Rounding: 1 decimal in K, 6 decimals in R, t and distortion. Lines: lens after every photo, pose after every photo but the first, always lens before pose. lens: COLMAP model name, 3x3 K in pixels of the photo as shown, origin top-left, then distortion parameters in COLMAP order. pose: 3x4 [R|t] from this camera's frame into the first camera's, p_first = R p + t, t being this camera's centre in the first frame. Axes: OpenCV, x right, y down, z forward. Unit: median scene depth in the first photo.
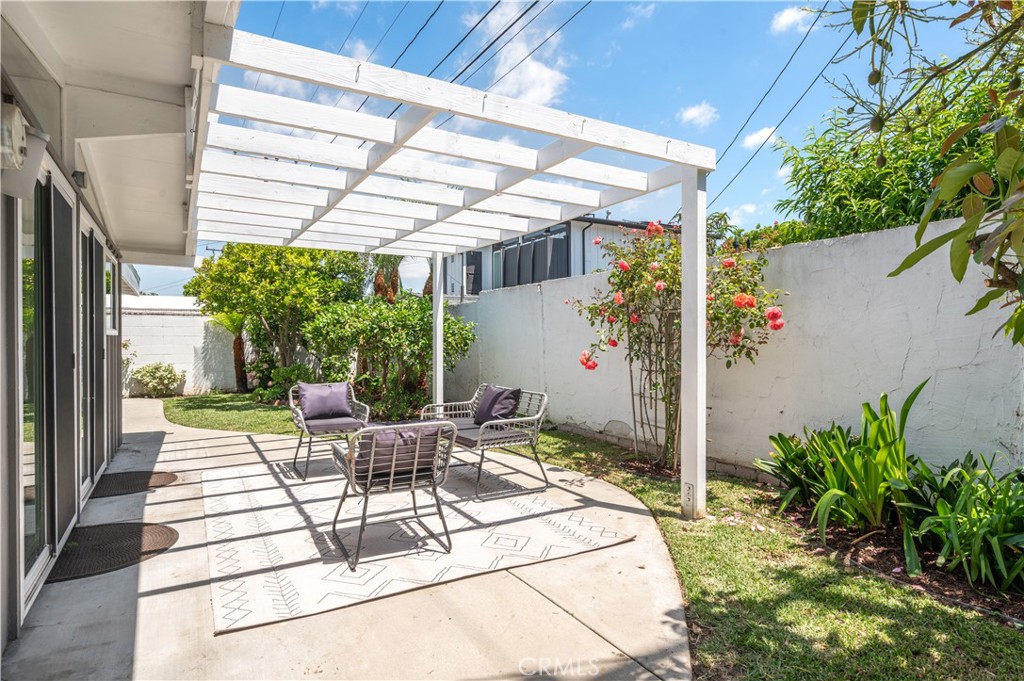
lens RADIAL K [[574.8, 0, 525.3], [0, 574.8, 341.8], [0, 0, 1]] dist [-0.000842, -0.000020]
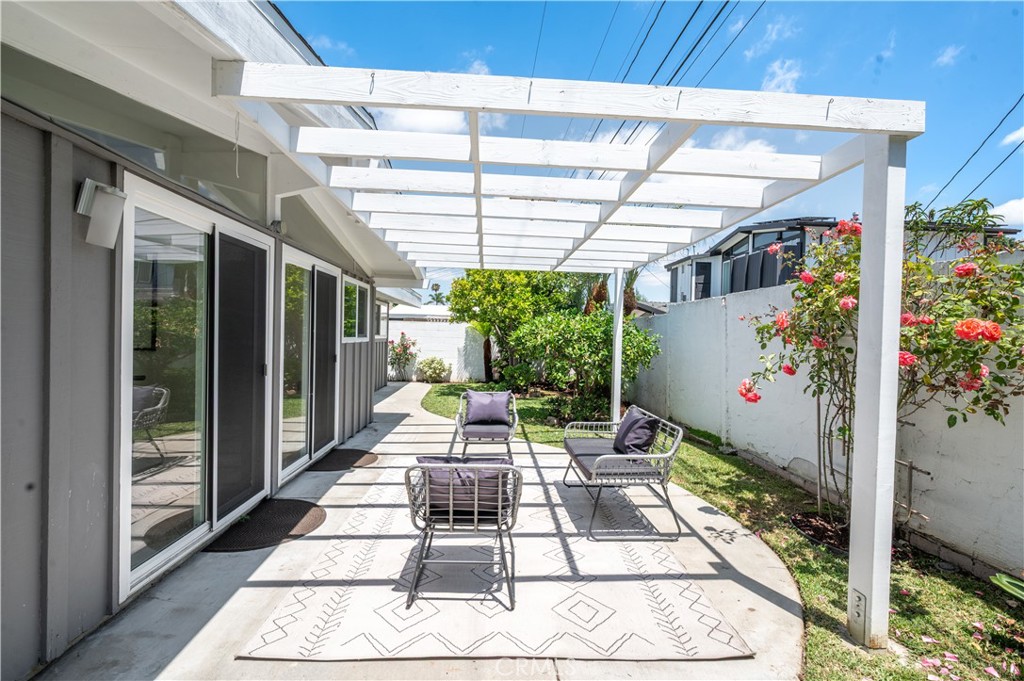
lens RADIAL K [[478.0, 0, 516.5], [0, 478.0, 341.9], [0, 0, 1]] dist [-0.001643, 0.000159]
pose [[0.882891, 0.029950, -0.468622, 0.143629], [-0.028298, 0.999544, 0.010567, -0.040197], [0.468724, 0.003932, 0.883336, 0.234452]]
